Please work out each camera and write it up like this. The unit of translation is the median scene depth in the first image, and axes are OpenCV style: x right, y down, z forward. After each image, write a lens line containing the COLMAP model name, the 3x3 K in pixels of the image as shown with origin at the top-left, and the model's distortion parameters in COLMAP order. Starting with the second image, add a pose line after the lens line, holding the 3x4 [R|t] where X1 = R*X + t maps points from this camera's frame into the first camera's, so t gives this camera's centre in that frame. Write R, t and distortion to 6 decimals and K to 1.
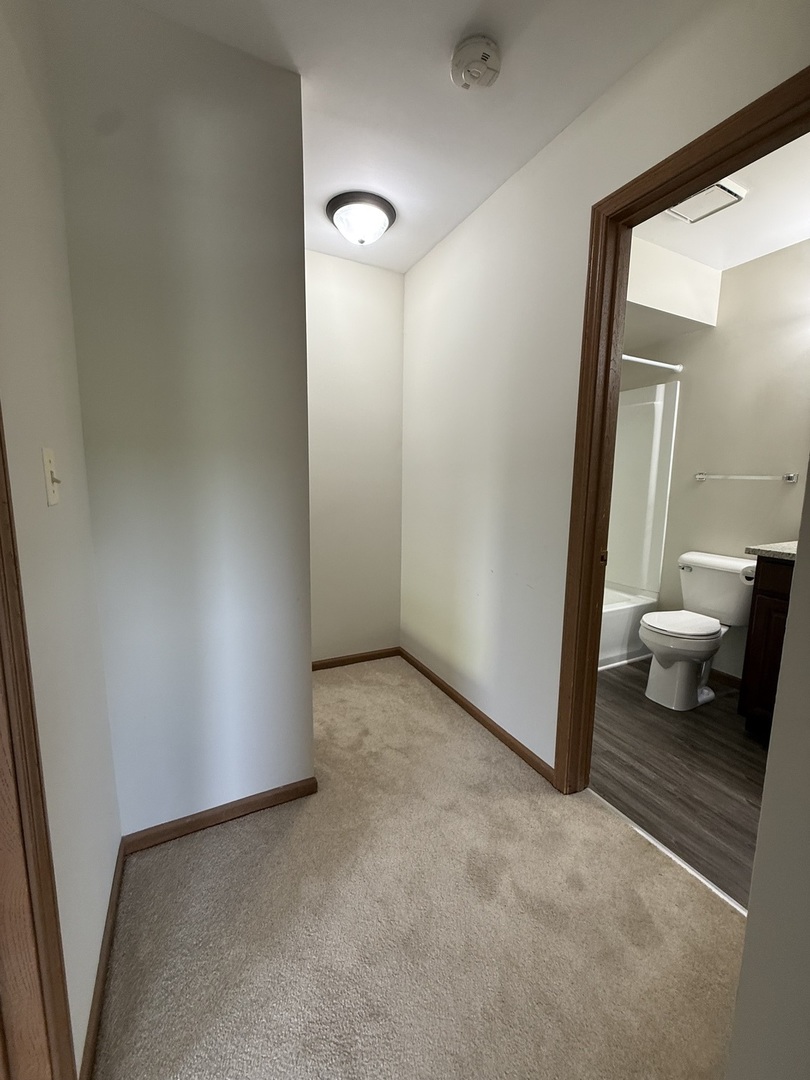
lens RADIAL K [[429.2, 0, 398.9], [0, 429.2, 539.7], [0, 0, 1]] dist [-0.001207, 0.000576]
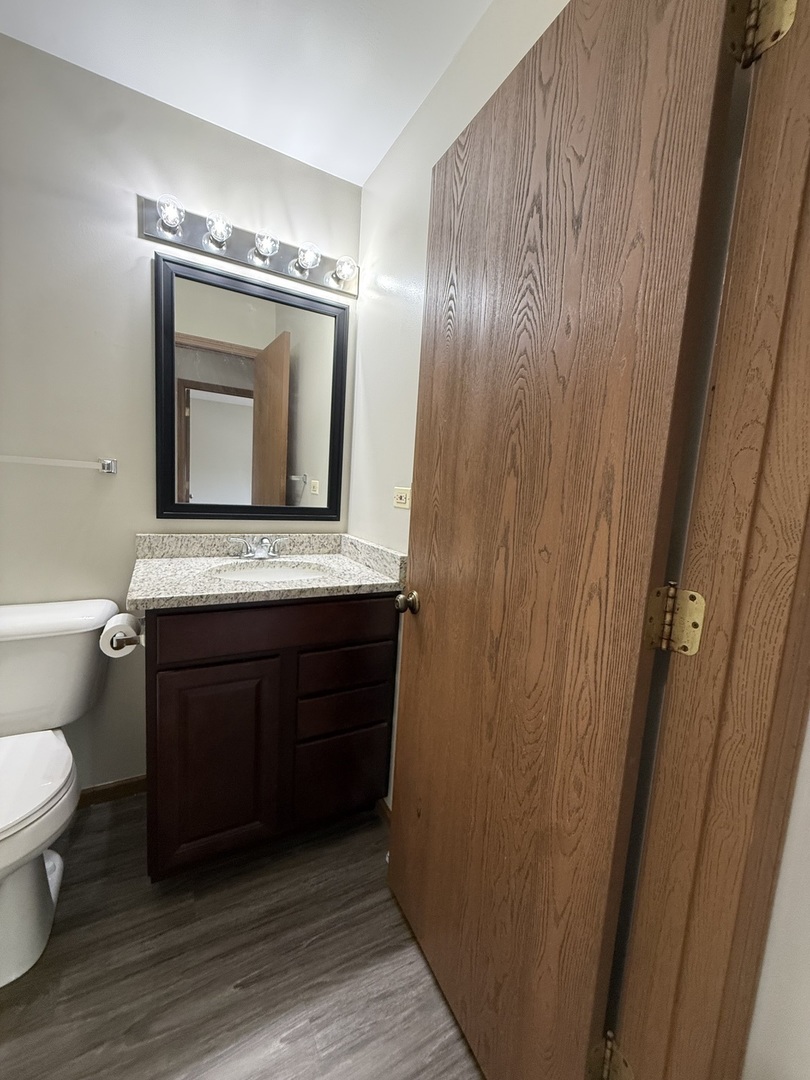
lens RADIAL K [[429.2, 0, 400.6], [0, 429.2, 540.2], [0, 0, 1]] dist [-0.001207, 0.000576]
pose [[-0.052883, -0.135267, 0.989397, 0.205300], [0.079619, 0.987058, 0.139203, -0.075701], [-0.995422, 0.086136, -0.041429, 0.509152]]
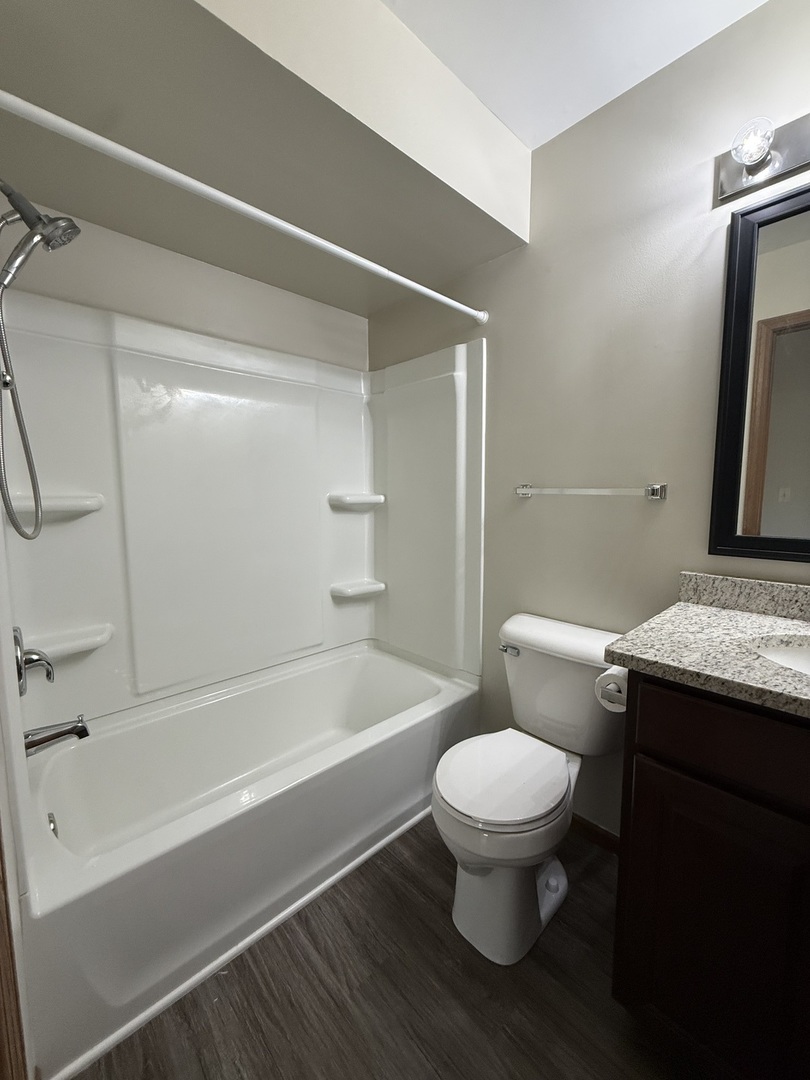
lens RADIAL K [[429.2, 0, 405.3], [0, 429.2, 537.3], [0, 0, 1]] dist [-0.001207, 0.000576]
pose [[0.955576, -0.040174, 0.291994, 0.362606], [0.052571, 0.998013, -0.034729, -0.069106], [-0.290019, 0.048537, 0.955789, 0.470609]]
